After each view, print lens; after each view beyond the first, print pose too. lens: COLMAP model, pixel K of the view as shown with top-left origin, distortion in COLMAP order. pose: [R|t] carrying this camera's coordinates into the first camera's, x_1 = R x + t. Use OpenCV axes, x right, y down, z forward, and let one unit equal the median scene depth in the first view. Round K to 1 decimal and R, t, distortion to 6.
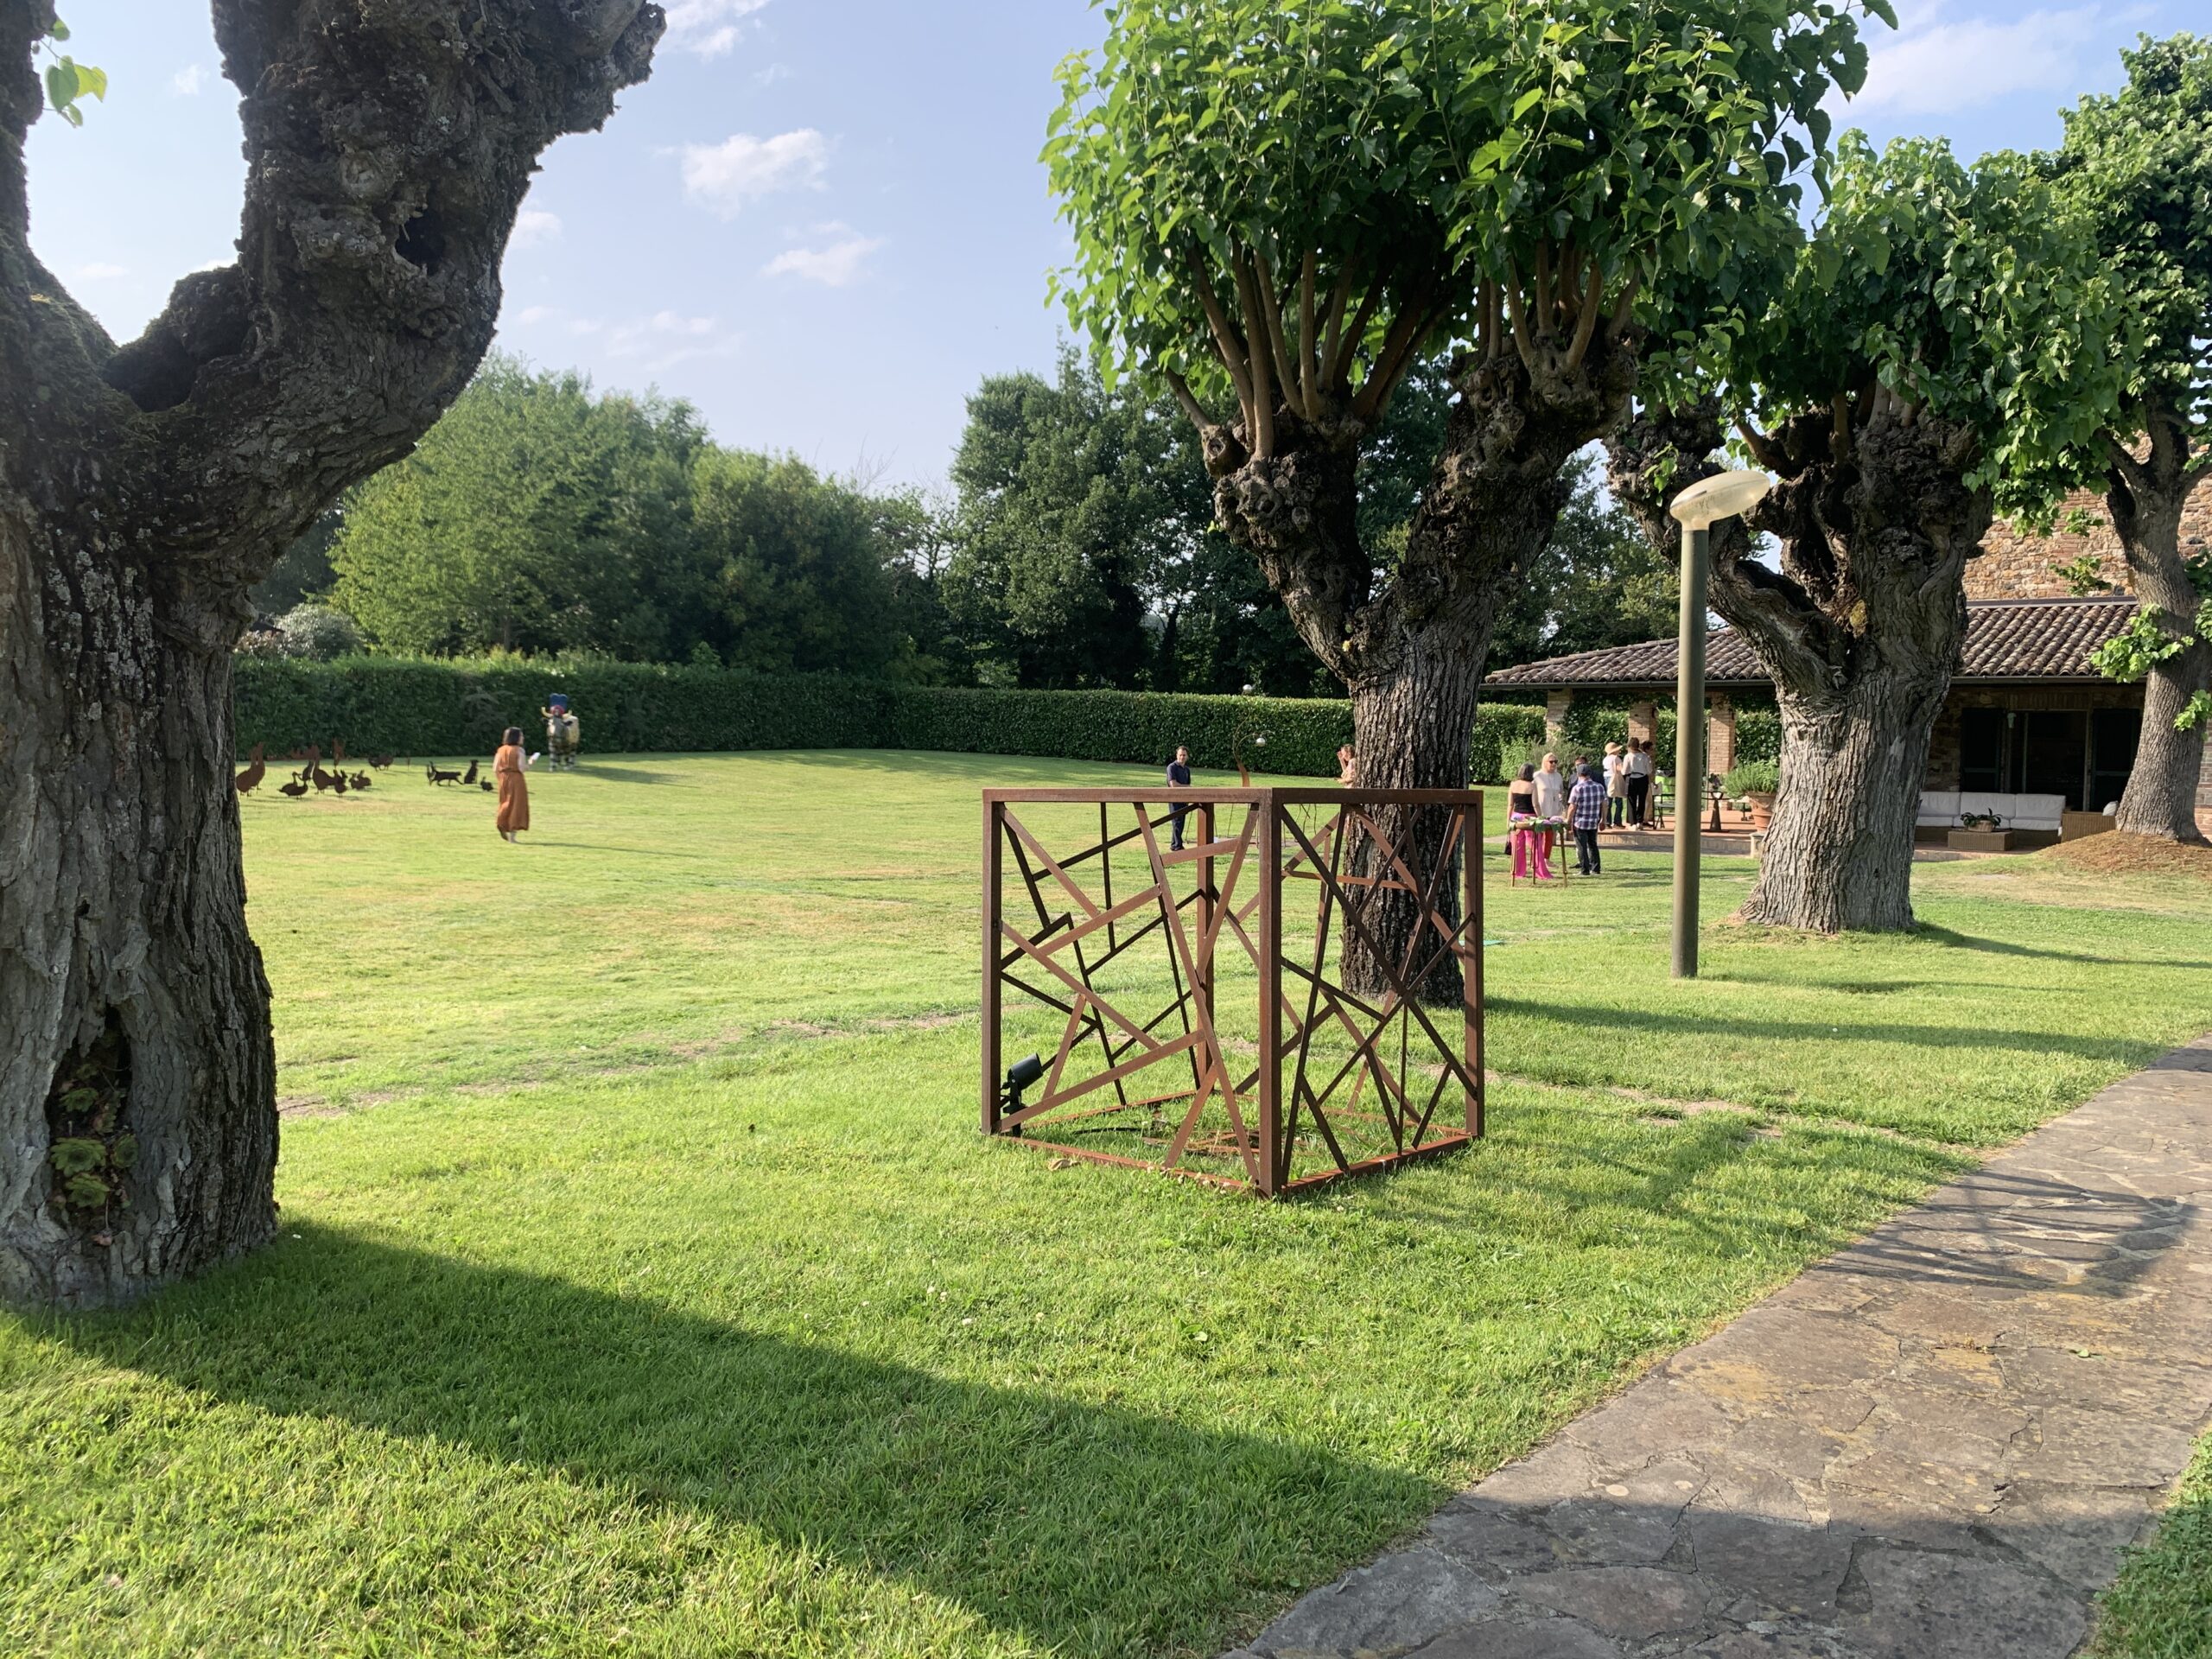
lens RADIAL K [[1702.5, 0, 1118.0], [0, 1702.5, 810.6], [0, 0, 1]] dist [0.056694, -0.048604]
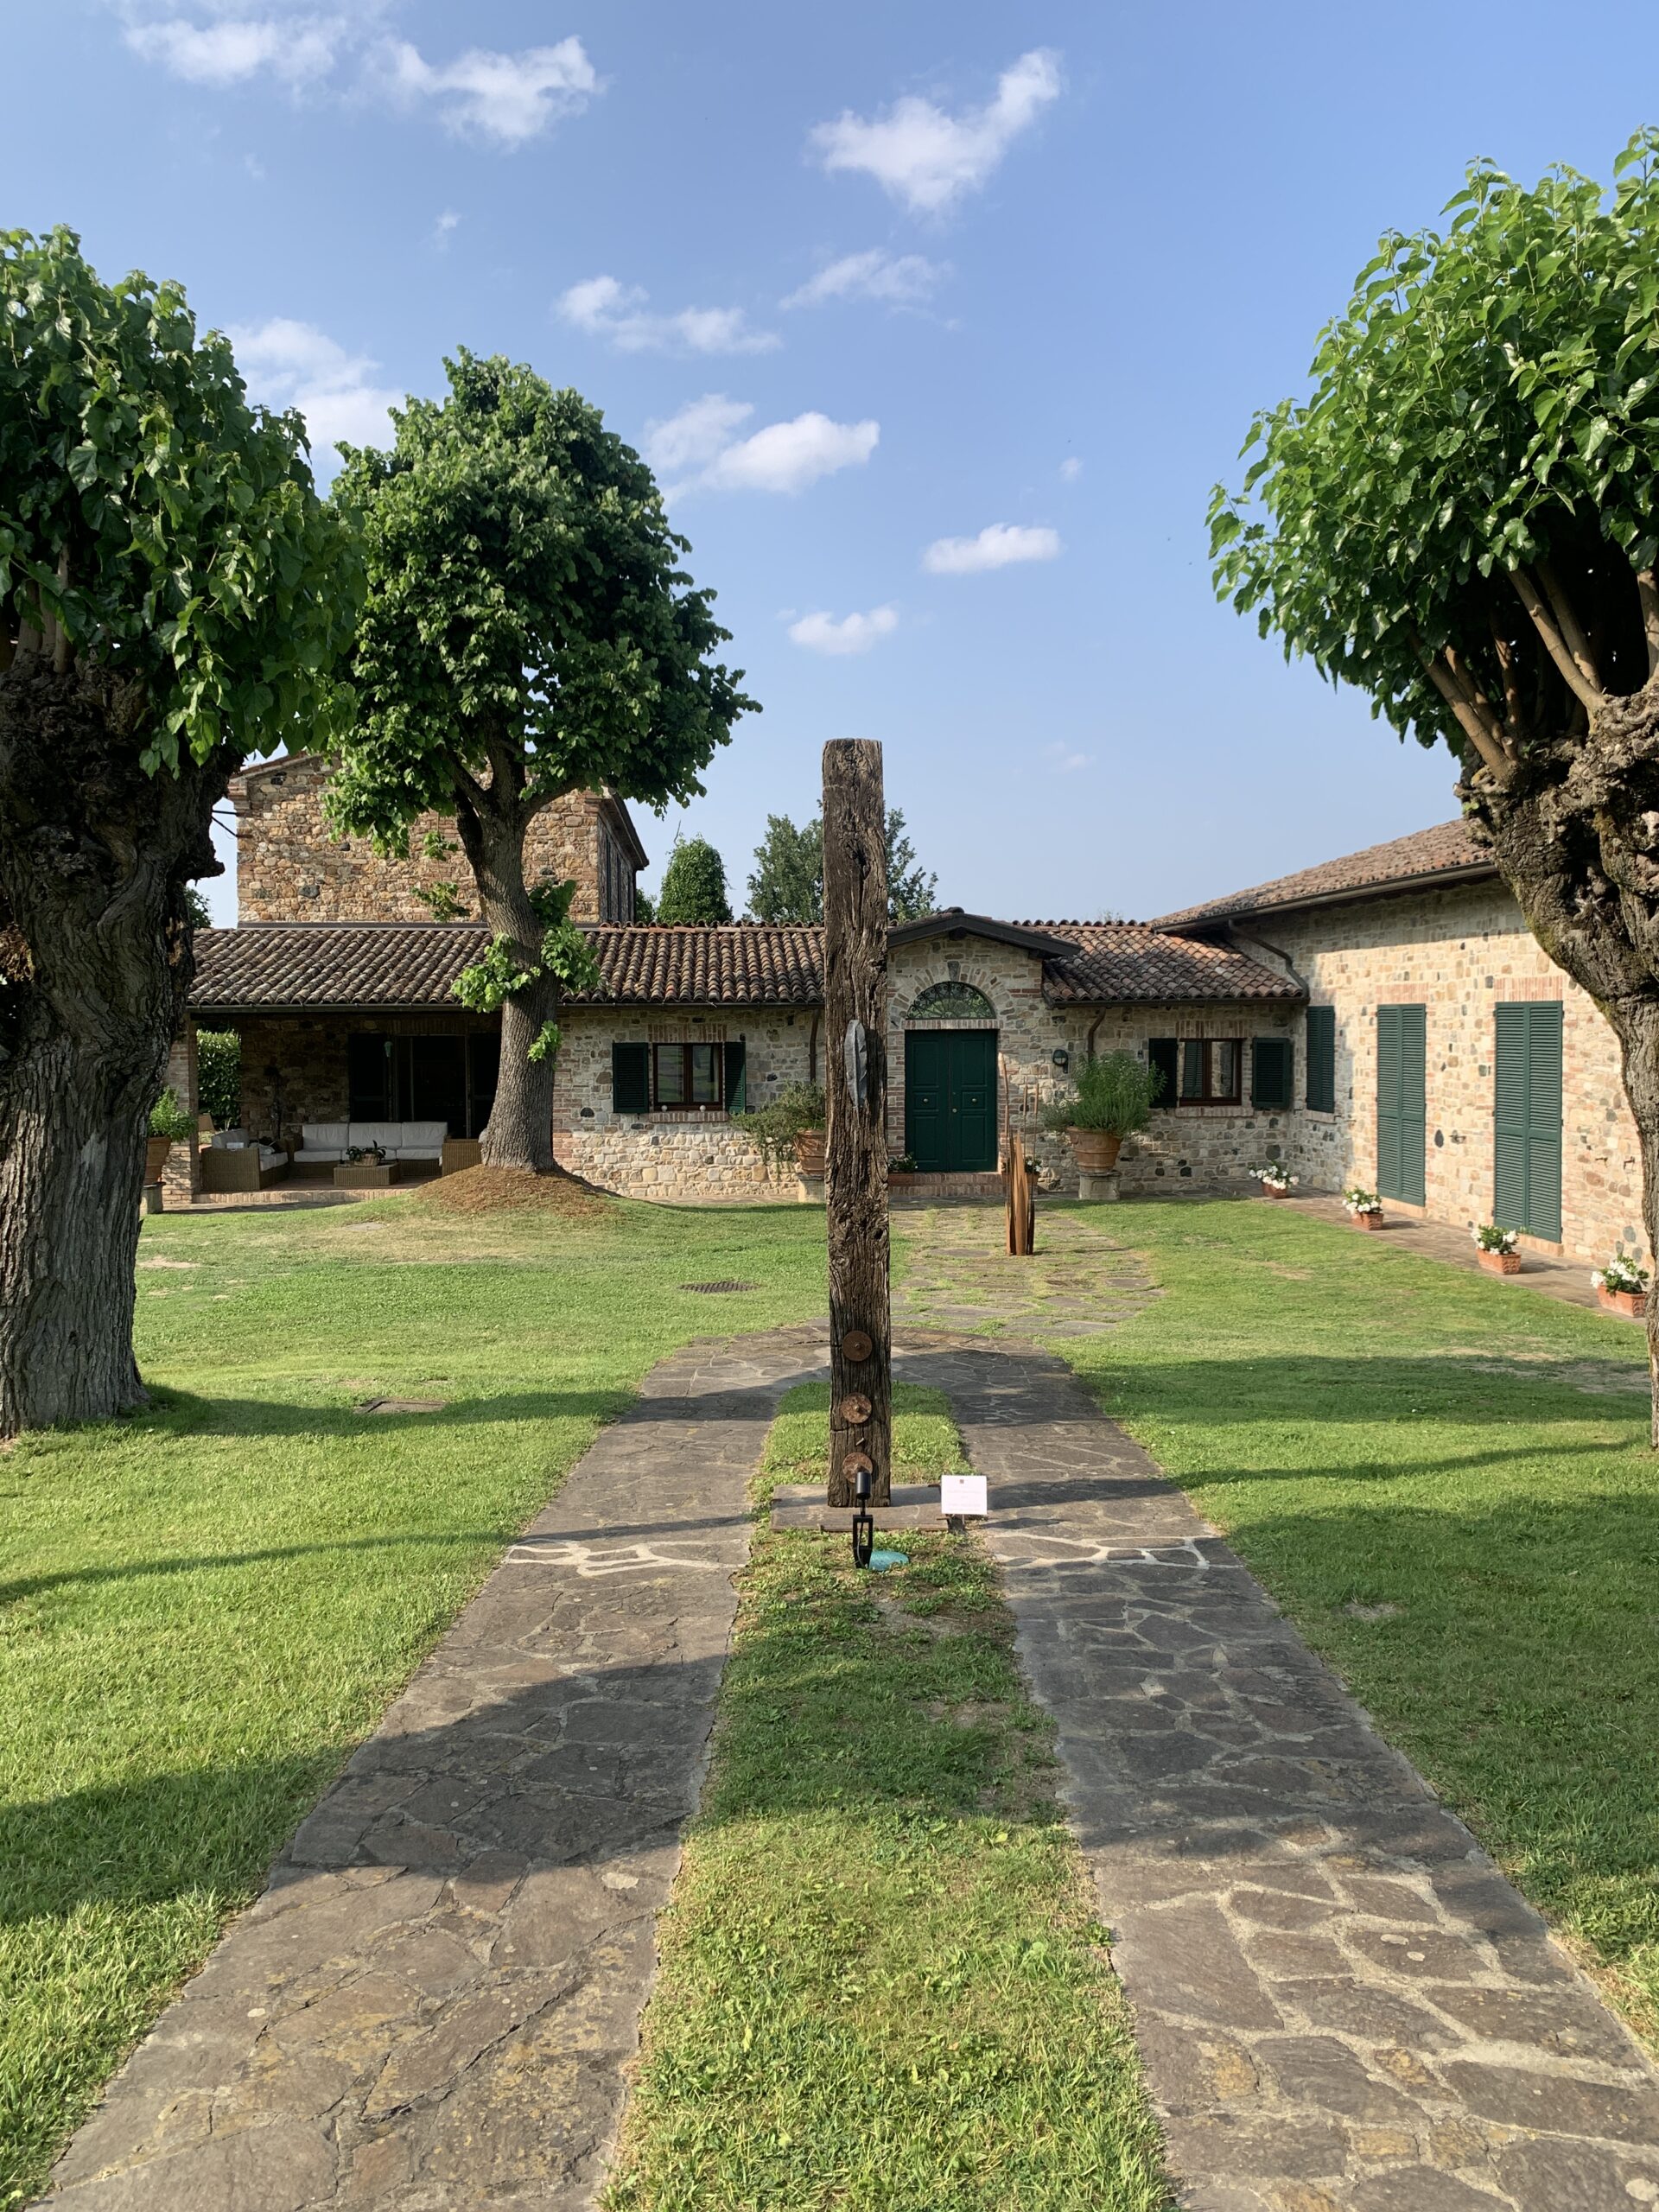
lens RADIAL K [[1702.5, 0, 829.5], [0, 1702.5, 1106.0], [0, 0, 1]] dist [0.056694, -0.048604]
pose [[0.765158, -0.041821, 0.642483, 0.114436], [0.046398, 0.998875, 0.009762, -0.022611], [-0.642169, 0.022340, 0.766237, 0.139665]]
